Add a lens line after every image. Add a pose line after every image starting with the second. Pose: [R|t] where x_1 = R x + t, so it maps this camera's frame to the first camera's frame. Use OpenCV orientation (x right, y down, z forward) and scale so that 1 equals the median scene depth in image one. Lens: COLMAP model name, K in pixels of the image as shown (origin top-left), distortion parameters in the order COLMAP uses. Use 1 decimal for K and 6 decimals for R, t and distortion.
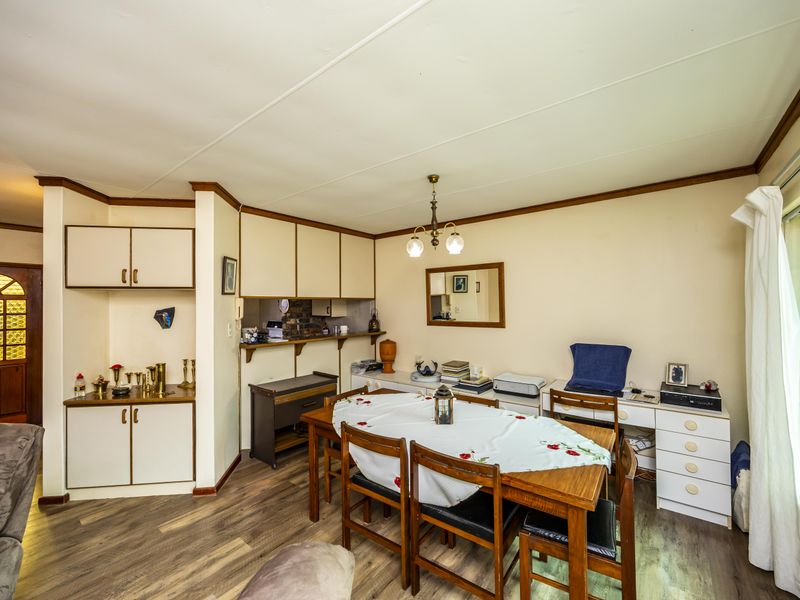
lens RADIAL K [[340.9, 0, 400.0], [0, 340.9, 300.0], [0, 0, 1]] dist [-0.006173, -0.000106]
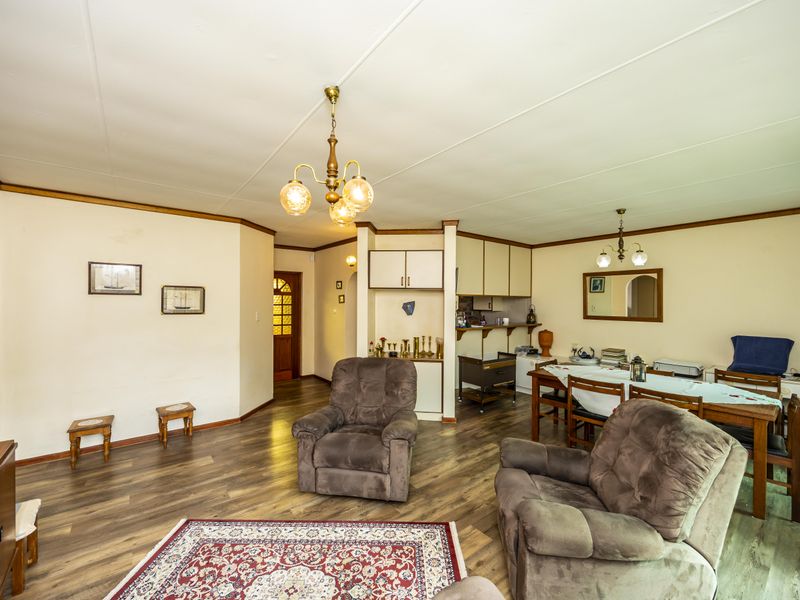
lens RADIAL K [[339.7, 0, 399.2], [0, 339.7, 302.9], [0, 0, 1]] dist [-0.001182, -0.000394]
pose [[0.970533, 0.015130, -0.240491, -0.359162], [-0.011280, 0.999785, 0.017380, 0.003271], [0.240703, -0.014156, 0.970496, -0.461521]]
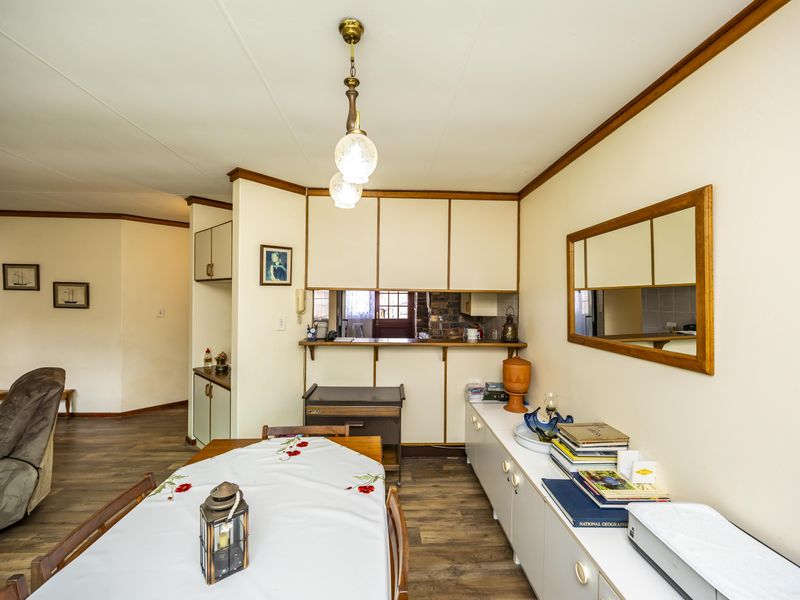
lens RADIAL K [[340.9, 0, 400.0], [0, 340.9, 300.0], [0, 0, 1]] dist [-0.006173, -0.000106]
pose [[0.649157, 0.020293, -0.760384, 0.411072], [-0.009948, 0.999785, 0.018190, 0.004100], [0.760590, -0.004244, 0.649219, 0.607213]]
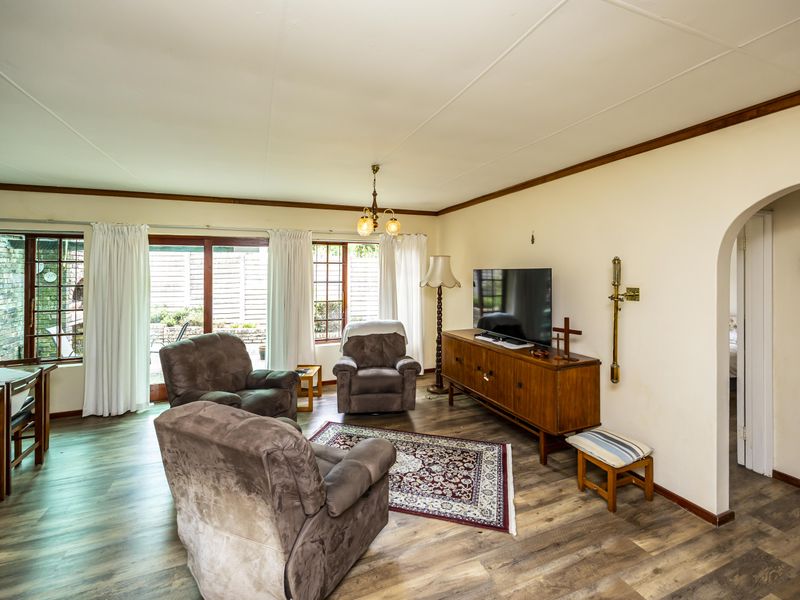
lens RADIAL K [[361.8, 0, 400.6], [0, 361.8, 270.6], [0, 0, 1]] dist [-0.000563, -0.000024]
pose [[-0.867534, 0.014269, 0.497173, -1.121391], [0.008405, 0.999866, -0.014029, 0.000558], [-0.497306, -0.007992, -0.867538, 0.801015]]
